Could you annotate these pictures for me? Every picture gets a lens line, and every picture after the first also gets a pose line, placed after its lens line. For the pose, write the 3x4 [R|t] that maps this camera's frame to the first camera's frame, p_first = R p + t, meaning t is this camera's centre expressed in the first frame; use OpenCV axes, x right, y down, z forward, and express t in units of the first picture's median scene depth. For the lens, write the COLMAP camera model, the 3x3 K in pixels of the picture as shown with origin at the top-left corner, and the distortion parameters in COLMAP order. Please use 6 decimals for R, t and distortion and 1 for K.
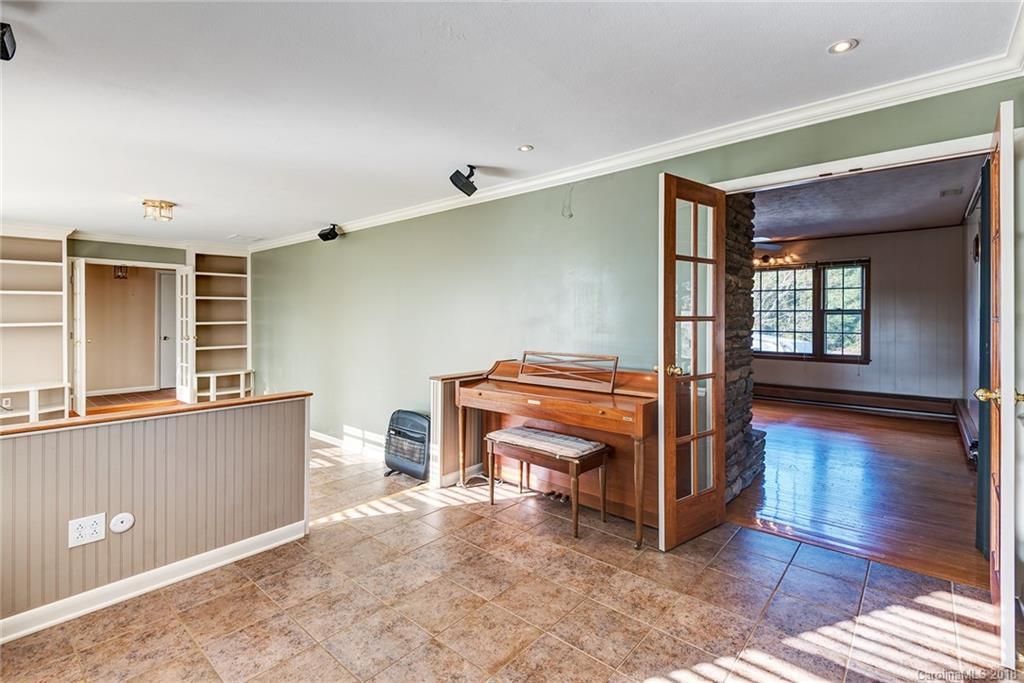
lens RADIAL K [[474.0, 0, 522.1], [0, 474.0, 313.3], [0, 0, 1]] dist [0.018465, -0.007728]
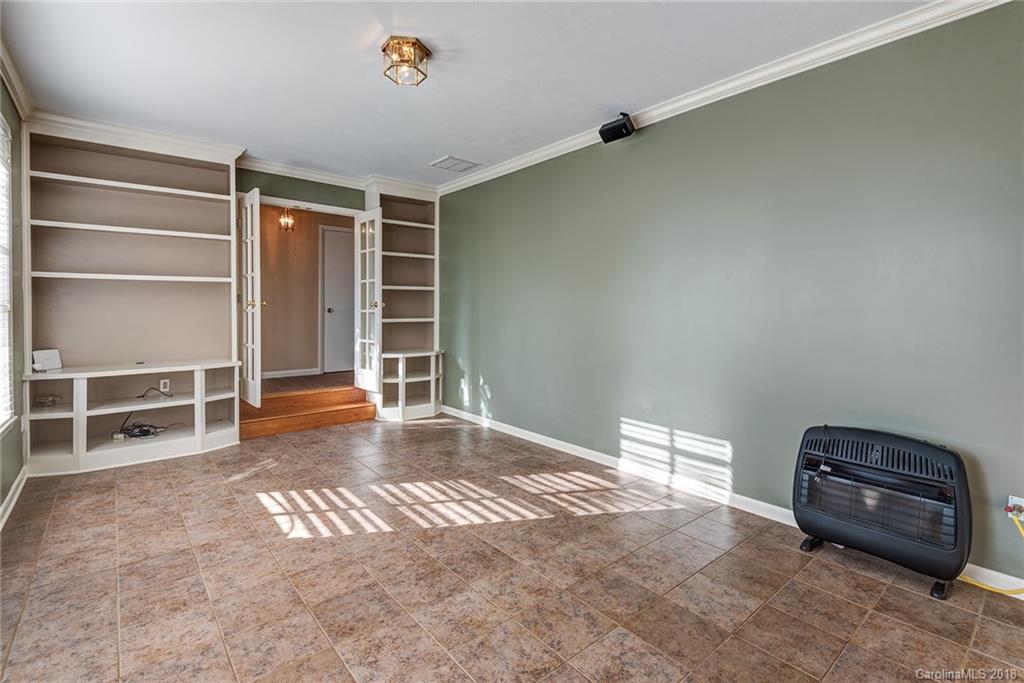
lens RADIAL K [[474.0, 0, 527.3], [0, 474.0, 313.6], [0, 0, 1]] dist [0.018465, -0.007728]
pose [[0.988783, 0.006905, -0.149199, -0.403865], [-0.004685, 0.999873, 0.015228, 0.060065], [0.149285, -0.014358, 0.988690, 0.347031]]
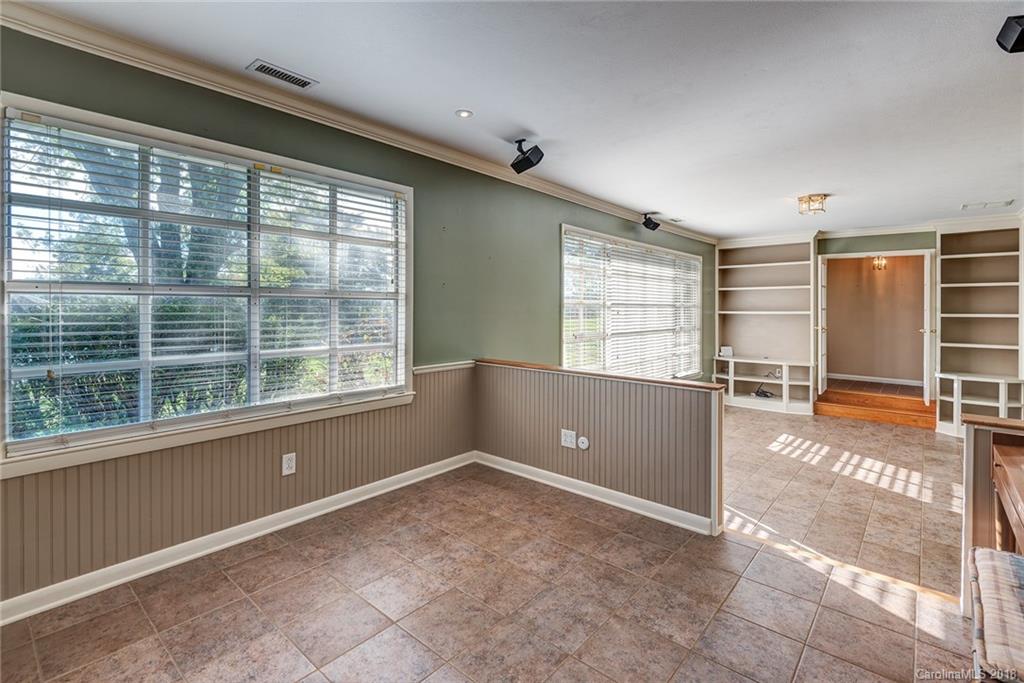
lens RADIAL K [[474.0, 0, 511.4], [0, 474.0, 310.2], [0, 0, 1]] dist [0.018465, -0.007728]
pose [[-0.007544, 0.010981, -0.999911, 0.220413], [-0.000438, 0.999940, 0.010985, 0.003210], [0.999971, 0.000521, -0.007538, 0.273937]]
